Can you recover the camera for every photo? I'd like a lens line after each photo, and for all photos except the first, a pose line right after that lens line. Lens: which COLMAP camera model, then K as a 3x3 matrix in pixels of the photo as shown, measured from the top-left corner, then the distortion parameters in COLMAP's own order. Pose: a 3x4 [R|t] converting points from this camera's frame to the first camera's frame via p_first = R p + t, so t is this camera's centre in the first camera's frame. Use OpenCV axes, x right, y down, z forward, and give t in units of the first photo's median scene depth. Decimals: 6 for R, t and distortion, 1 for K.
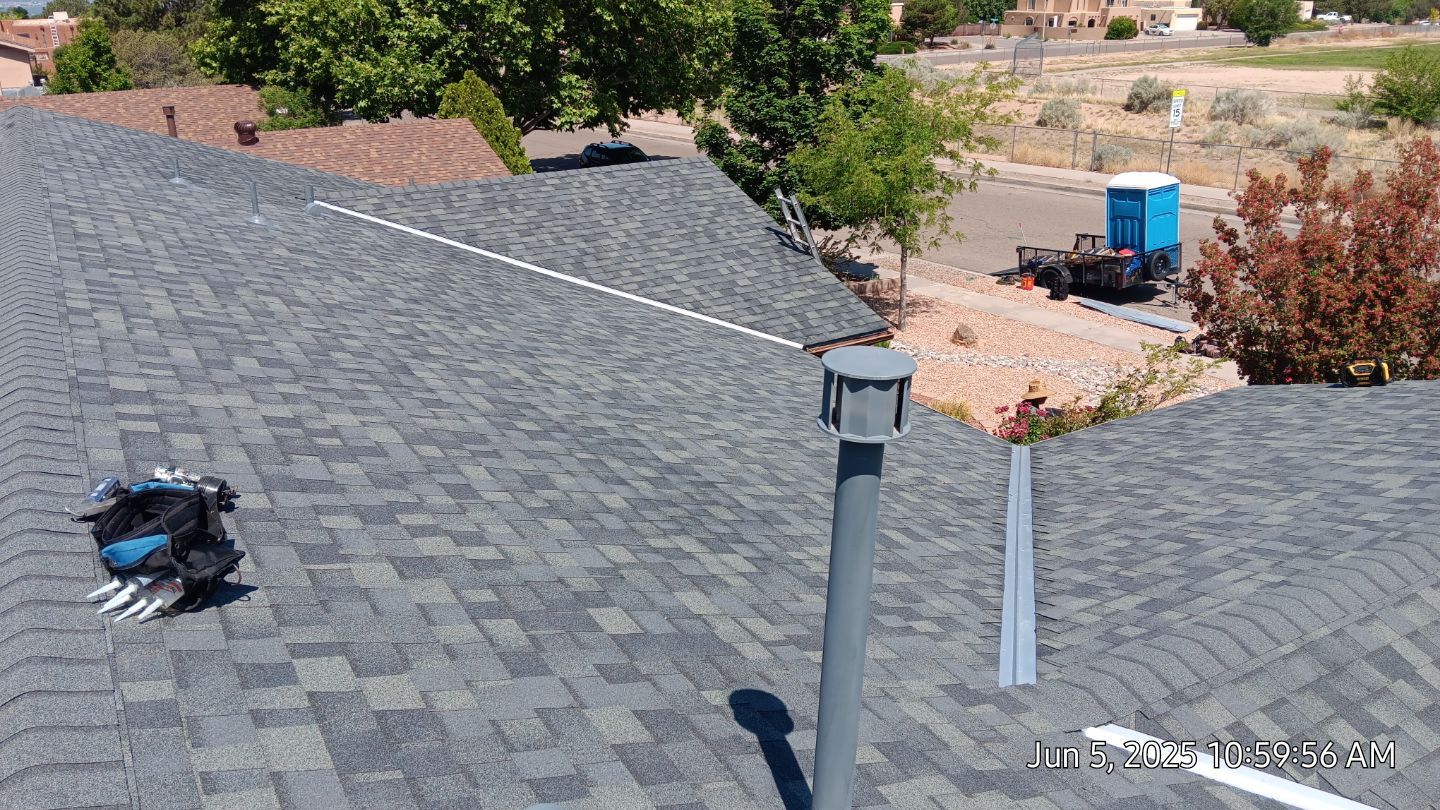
lens RADIAL K [[1097.3, 0, 720.1], [0, 1097.3, 403.7], [0, 0, 1]] dist [0.007120, -0.024864]
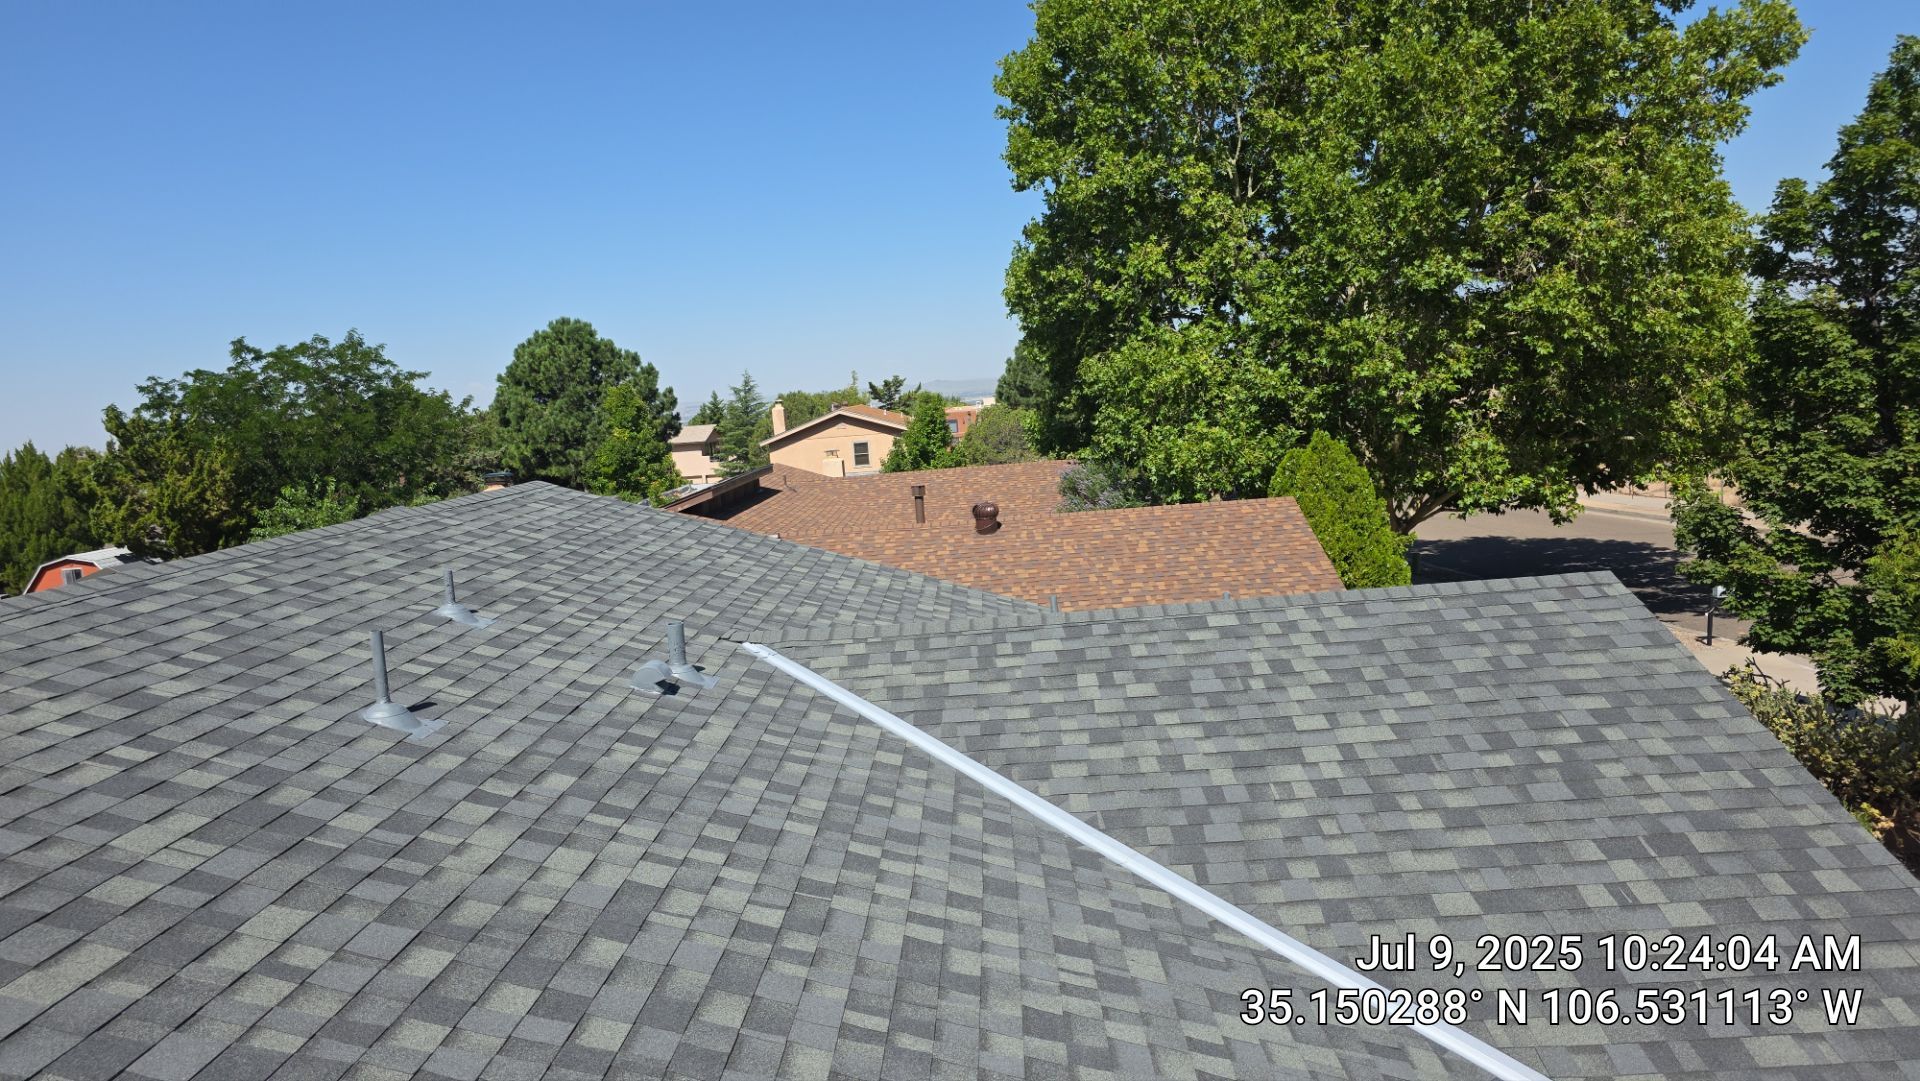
lens RADIAL K [[1232.2, 0, 957.5], [0, 1232.2, 535.4], [0, 0, 1]] dist [0.006449, -0.004235]
pose [[0.827646, 0.007964, -0.561194, 0.068253], [-0.133686, 0.973917, -0.183338, -0.162306], [0.545097, 0.226763, 0.807124, 0.648141]]
